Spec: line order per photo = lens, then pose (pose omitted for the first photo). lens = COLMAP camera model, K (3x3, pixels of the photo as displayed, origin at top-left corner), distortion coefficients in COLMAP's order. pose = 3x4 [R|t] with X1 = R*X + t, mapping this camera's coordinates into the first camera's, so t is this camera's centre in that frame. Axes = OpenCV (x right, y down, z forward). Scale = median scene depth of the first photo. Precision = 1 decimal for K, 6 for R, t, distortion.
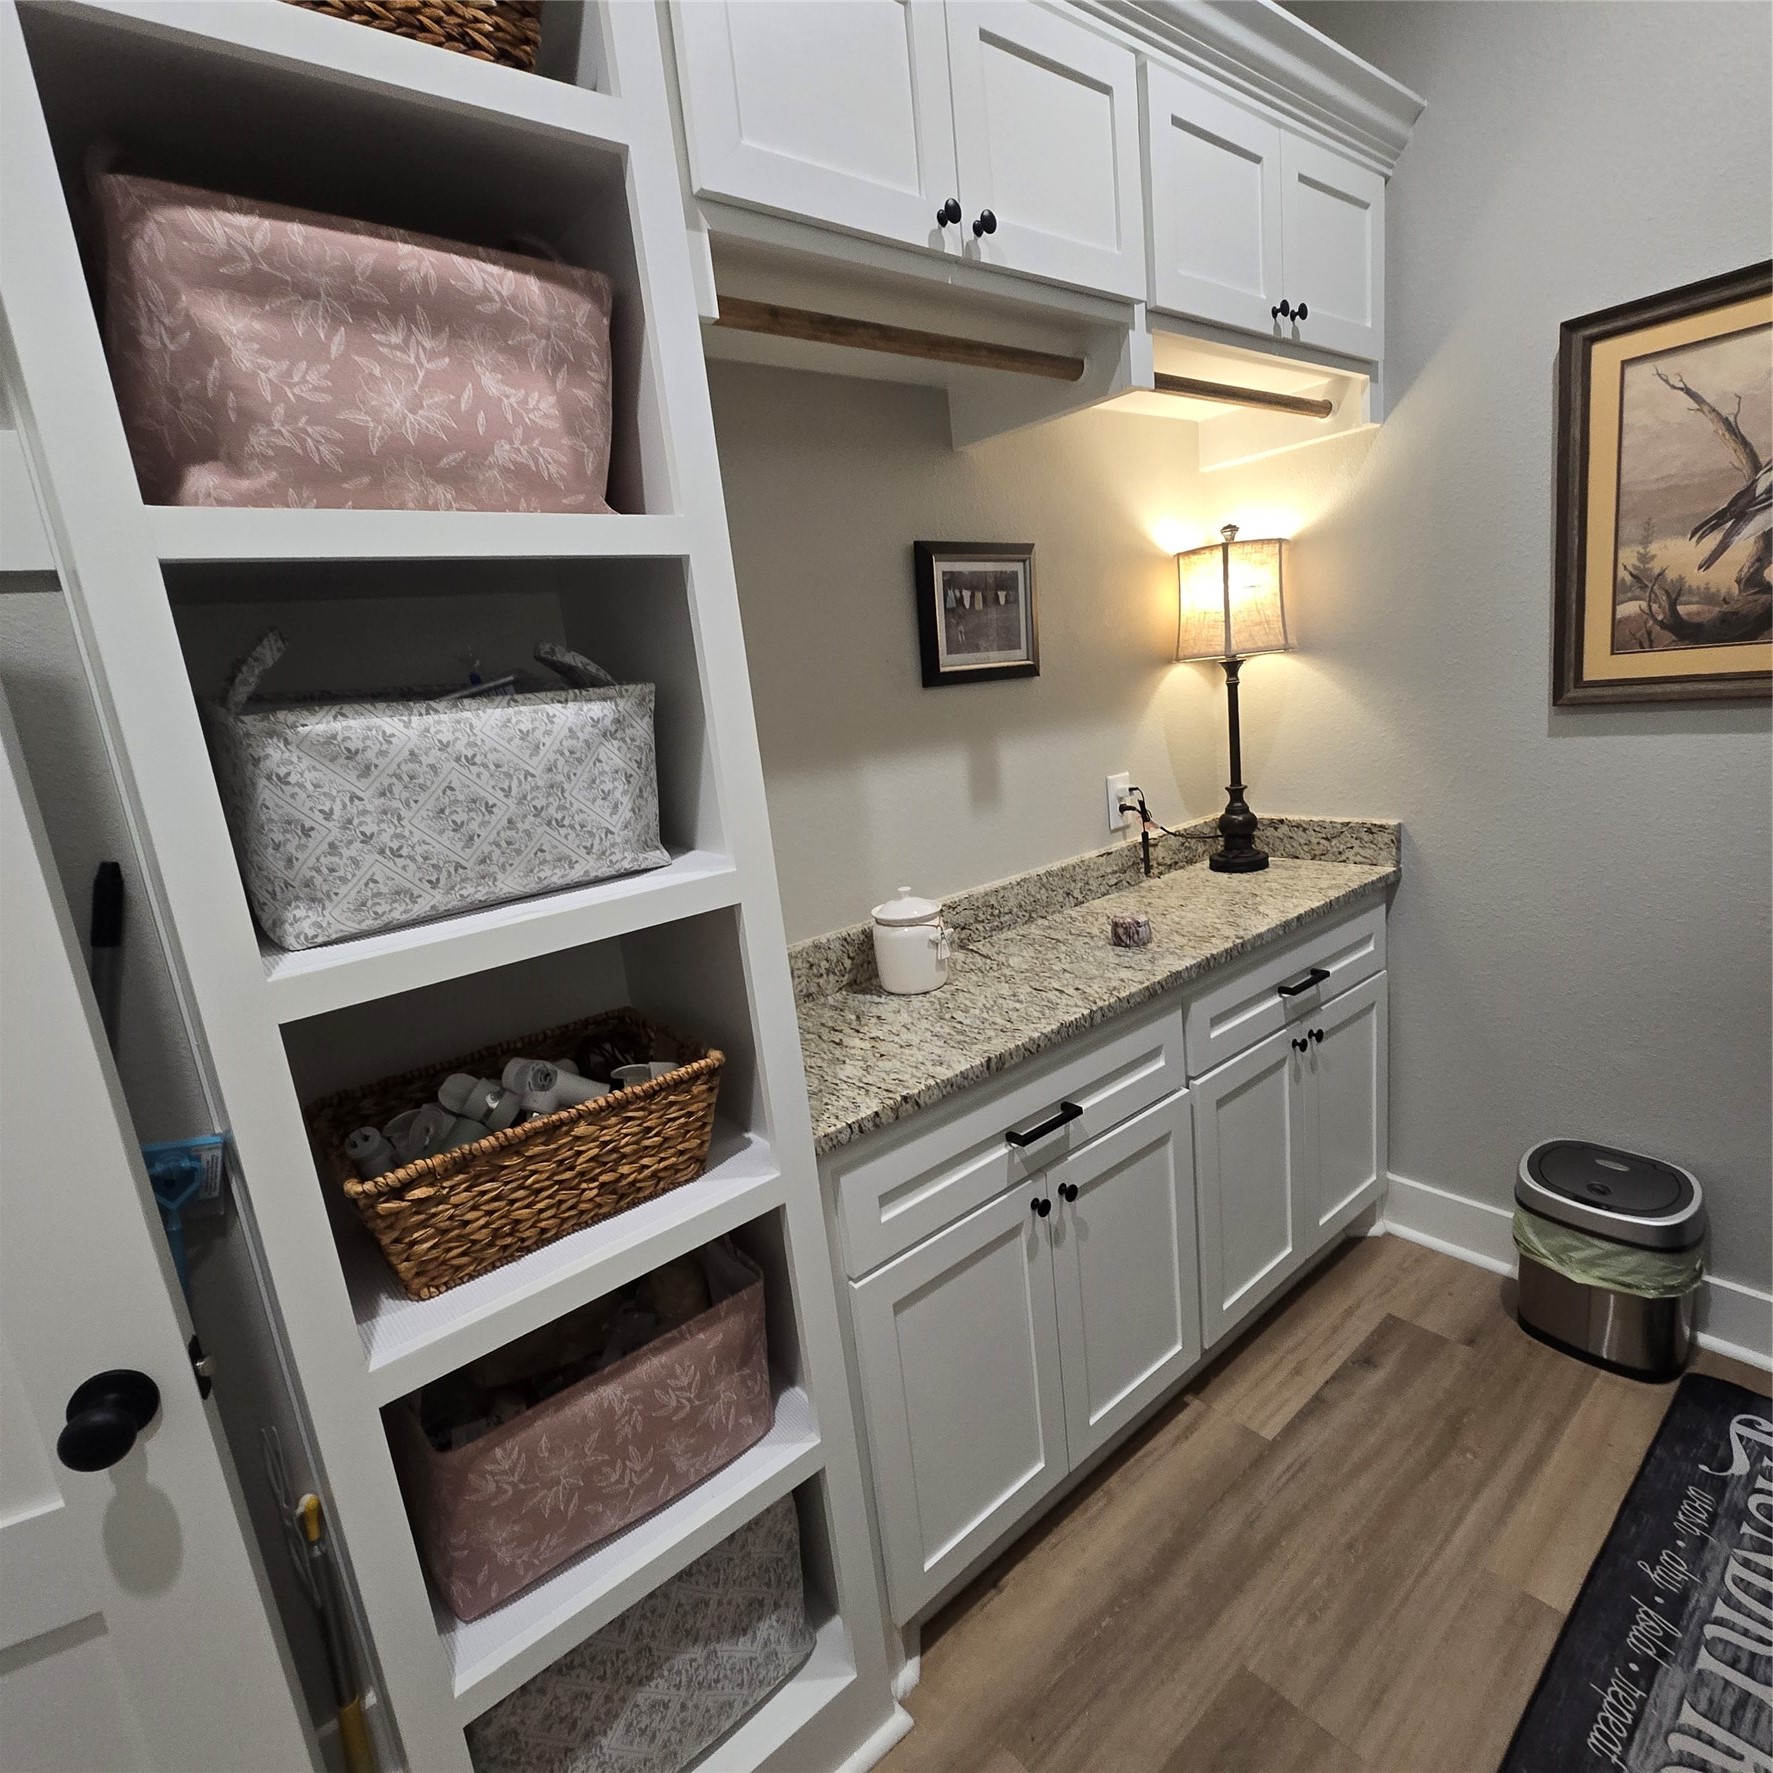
lens RADIAL K [[967.0, 0, 894.0], [0, 967.0, 881.0], [0, 0, 1]] dist [-0.002279, -0.000059]
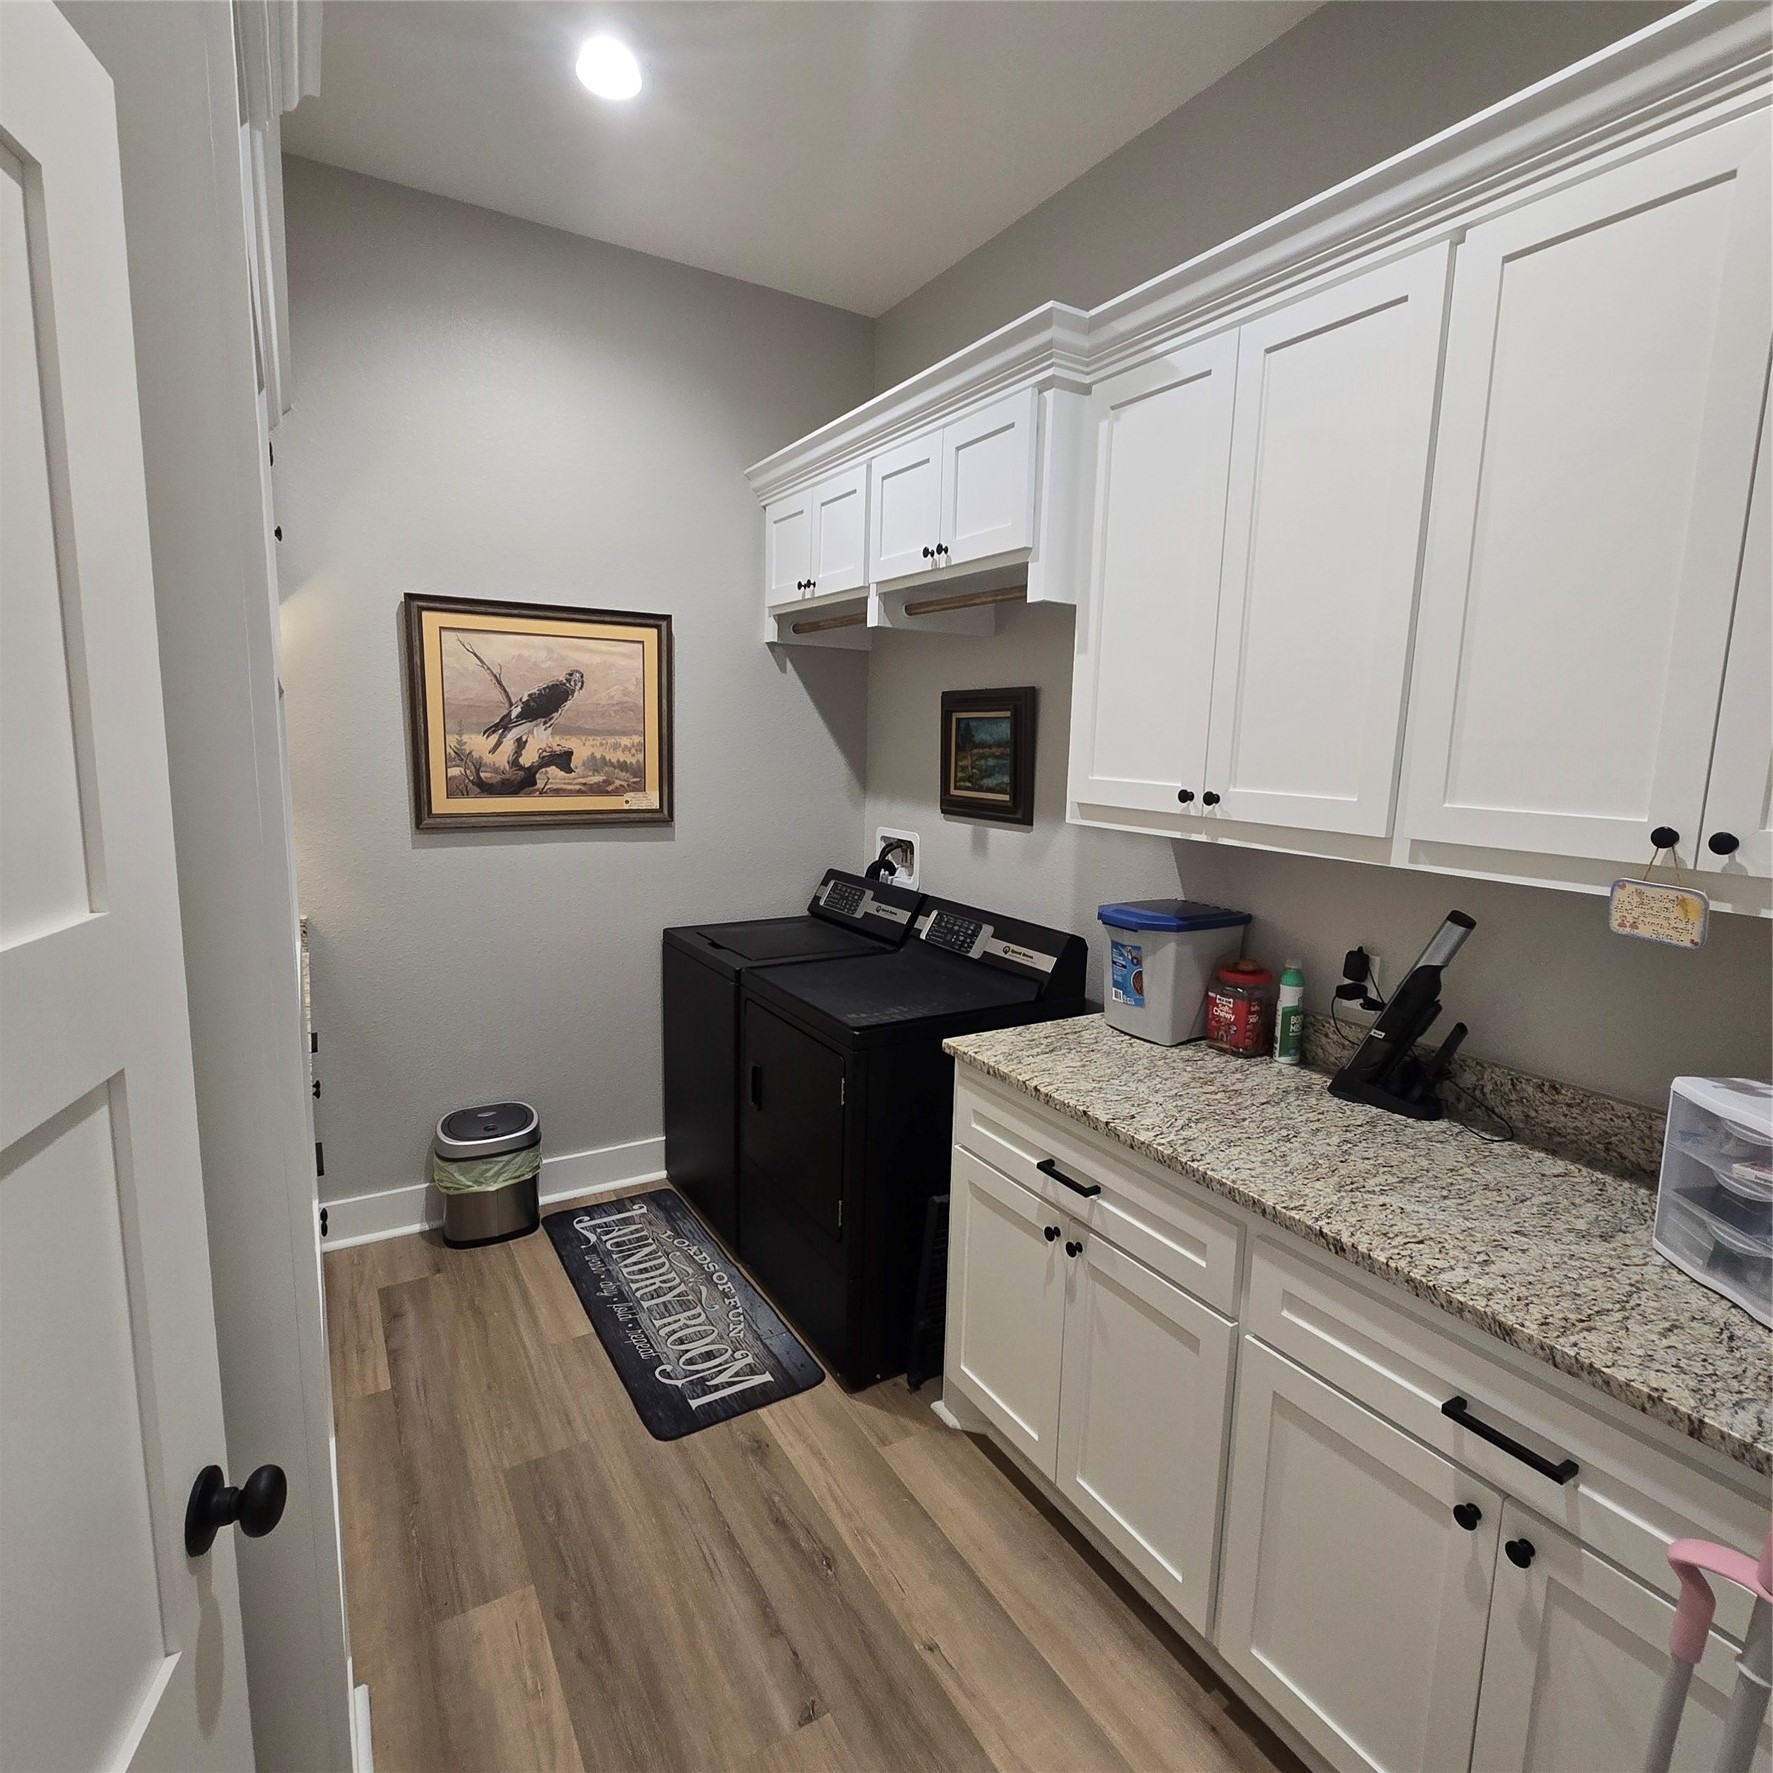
lens RADIAL K [[967.0, 0, 894.0], [0, 967.0, 881.0], [0, 0, 1]] dist [-0.002279, -0.000059]
pose [[0.154485, -0.037589, 0.987280, -0.807641], [0.166449, 0.985983, 0.011494, 0.010168], [-0.973873, 0.162556, 0.158577, 0.035855]]
